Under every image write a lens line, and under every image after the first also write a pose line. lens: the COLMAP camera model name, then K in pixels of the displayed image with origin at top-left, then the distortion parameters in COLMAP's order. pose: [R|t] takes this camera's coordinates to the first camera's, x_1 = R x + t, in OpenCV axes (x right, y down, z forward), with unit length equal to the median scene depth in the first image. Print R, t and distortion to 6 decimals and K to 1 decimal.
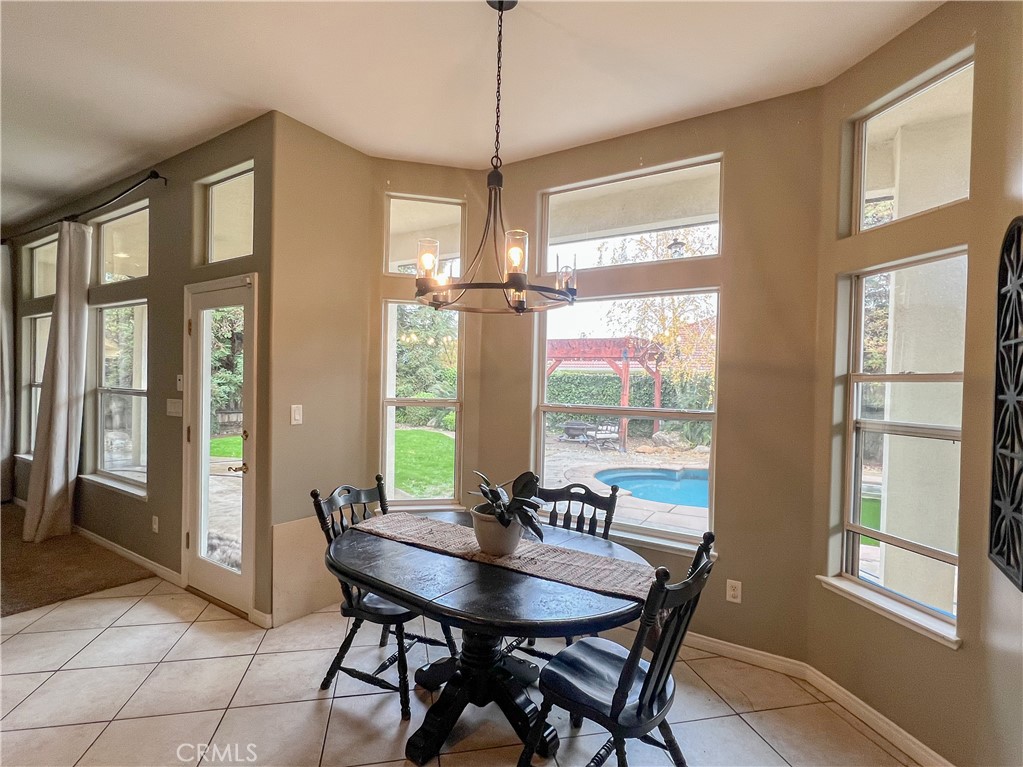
lens RADIAL K [[508.5, 0, 509.3], [0, 508.5, 388.1], [0, 0, 1]] dist [-0.001369, -0.000979]
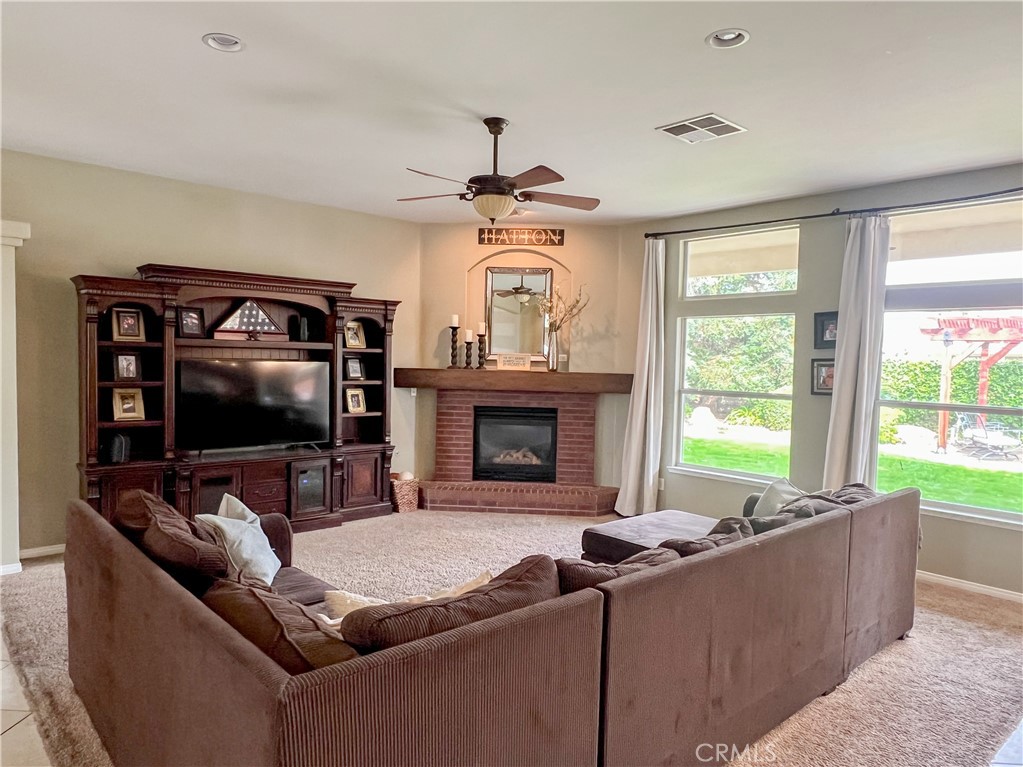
lens RADIAL K [[678.9, 0, 508.1], [0, 678.9, 389.4], [0, 0, 1]] dist [0.003439, -0.002823]
pose [[0.963682, 0.010487, -0.266846, -1.196555], [-0.002656, 0.999556, 0.029692, -0.058429], [0.267039, -0.027905, 0.963282, -0.346100]]
